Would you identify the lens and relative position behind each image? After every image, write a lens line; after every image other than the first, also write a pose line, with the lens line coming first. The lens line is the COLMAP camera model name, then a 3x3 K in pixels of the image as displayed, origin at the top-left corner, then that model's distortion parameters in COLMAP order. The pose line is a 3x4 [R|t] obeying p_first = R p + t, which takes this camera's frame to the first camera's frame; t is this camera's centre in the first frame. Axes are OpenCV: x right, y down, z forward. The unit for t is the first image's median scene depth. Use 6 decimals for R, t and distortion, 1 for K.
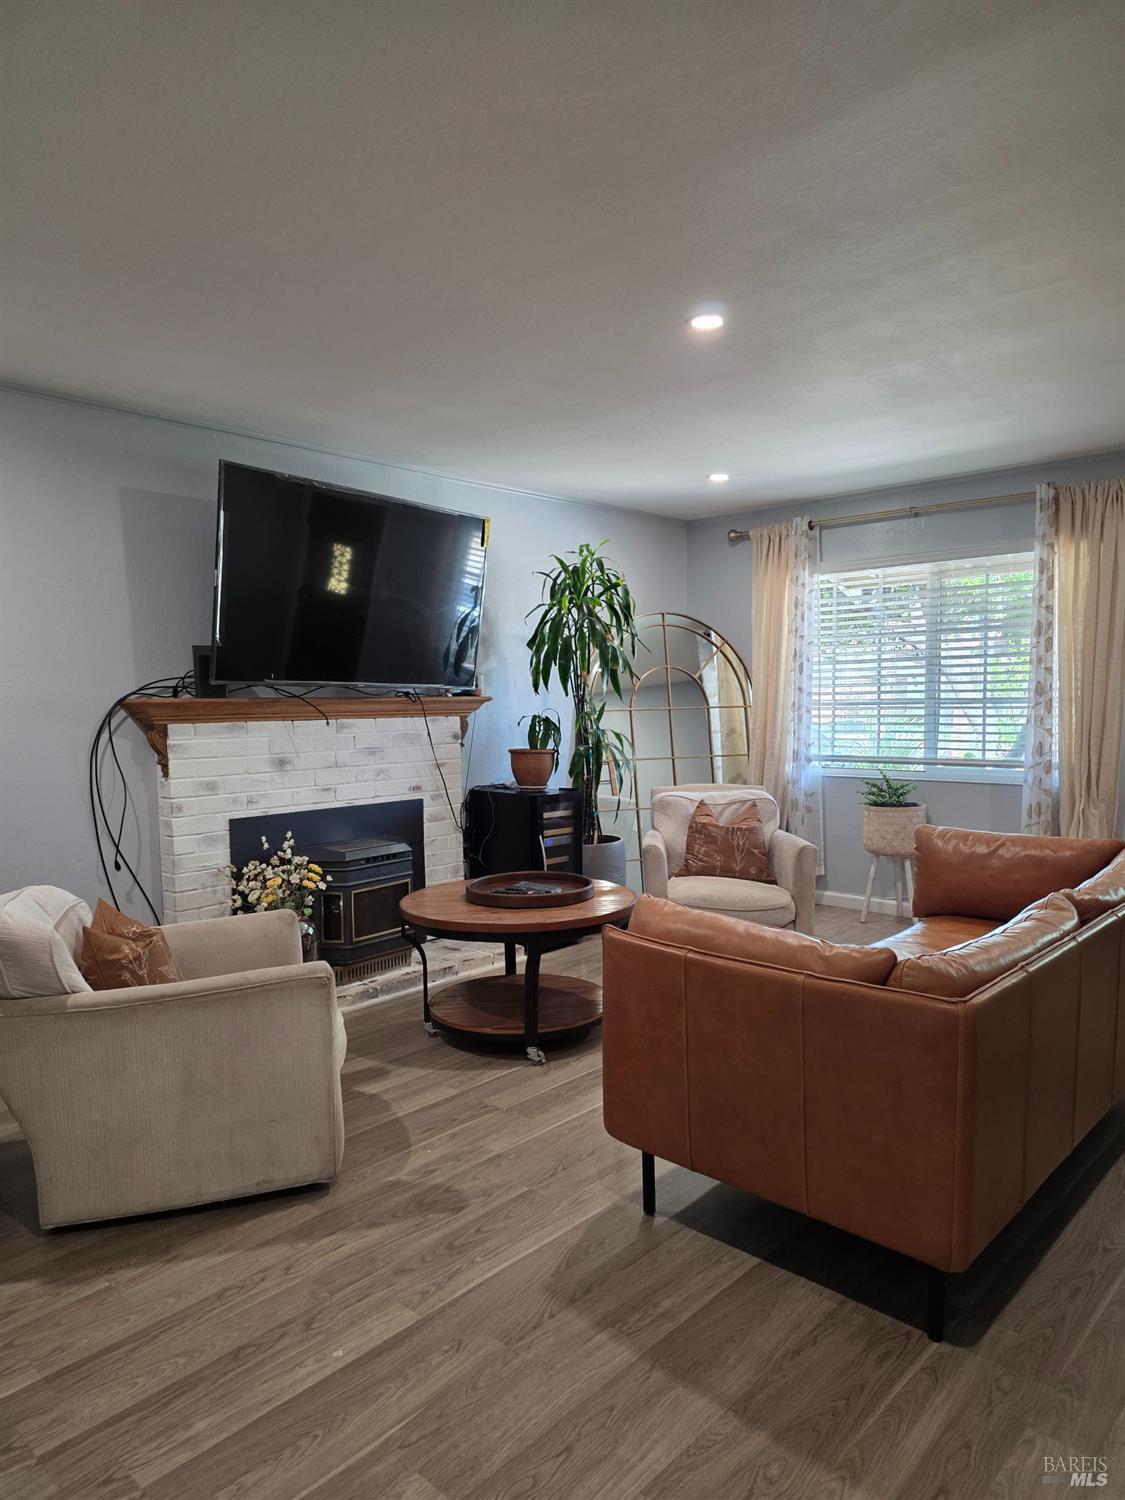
lens RADIAL K [[982.7, 0, 557.4], [0, 982.7, 745.4], [0, 0, 1]] dist [0.038694, -0.006457]
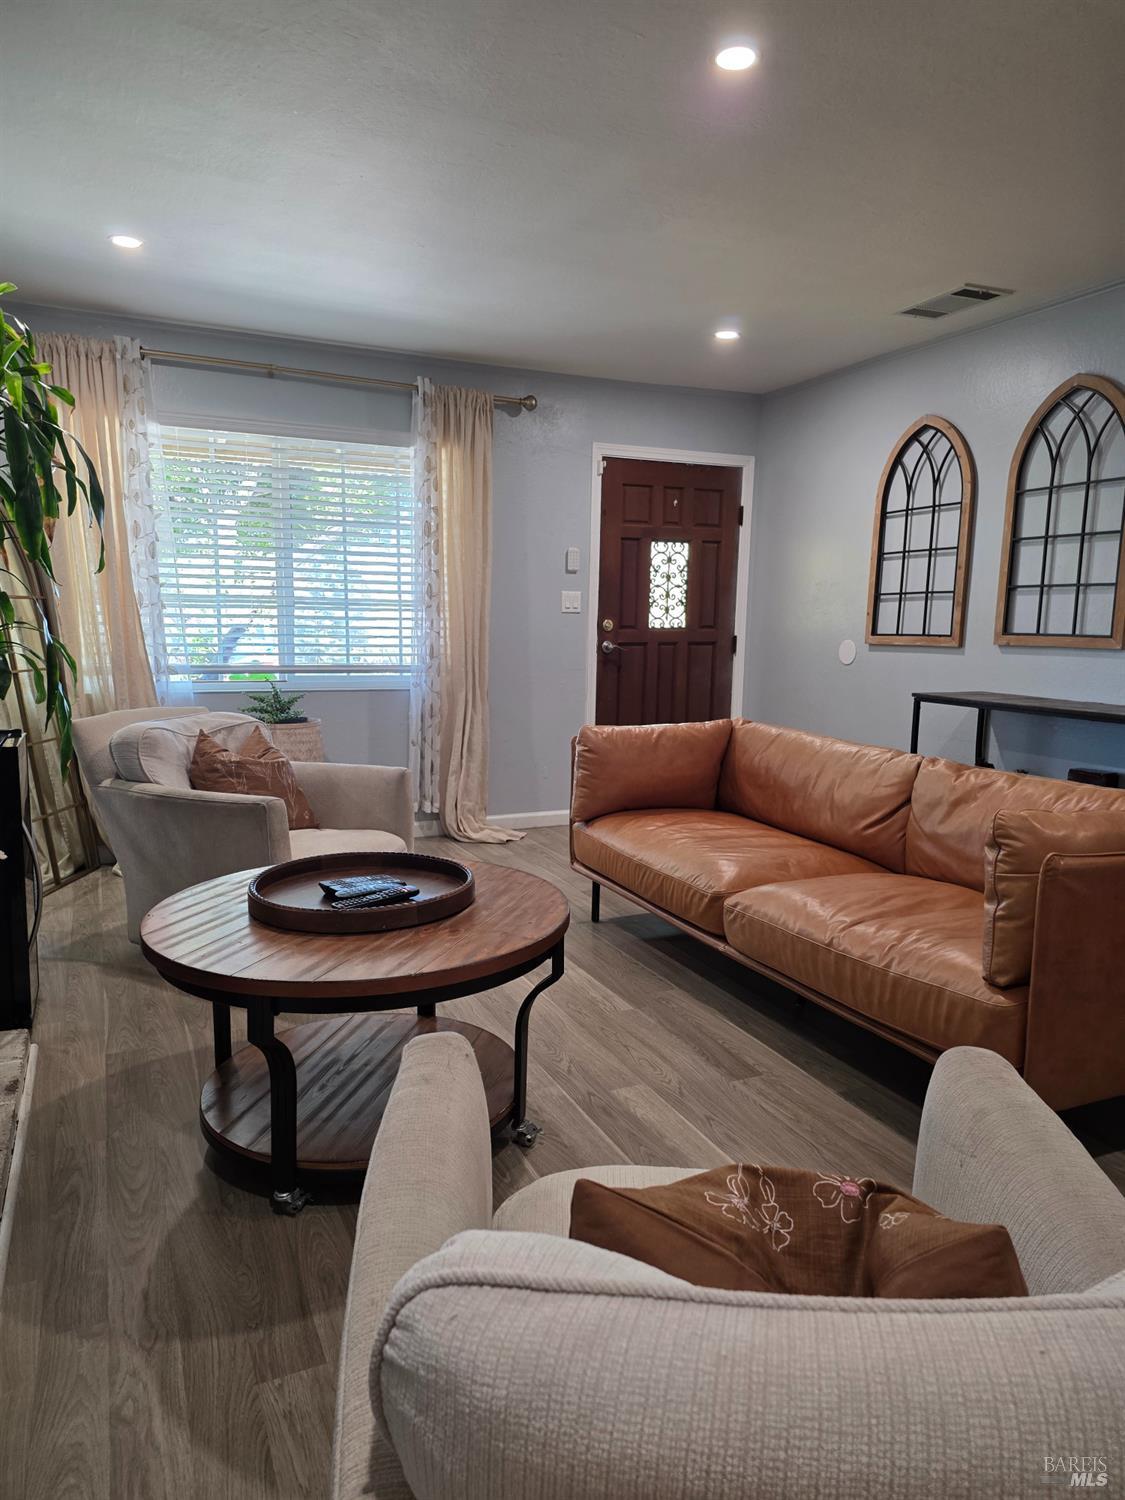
lens RADIAL K [[982.7, 0, 557.6], [0, 982.7, 758.7], [0, 0, 1]] dist [0.038694, -0.006457]
pose [[0.389544, -0.115573, 0.913728, -0.357137], [0.013651, 0.992711, 0.119744, -0.006760], [-0.920907, -0.034173, 0.388282, 0.452215]]
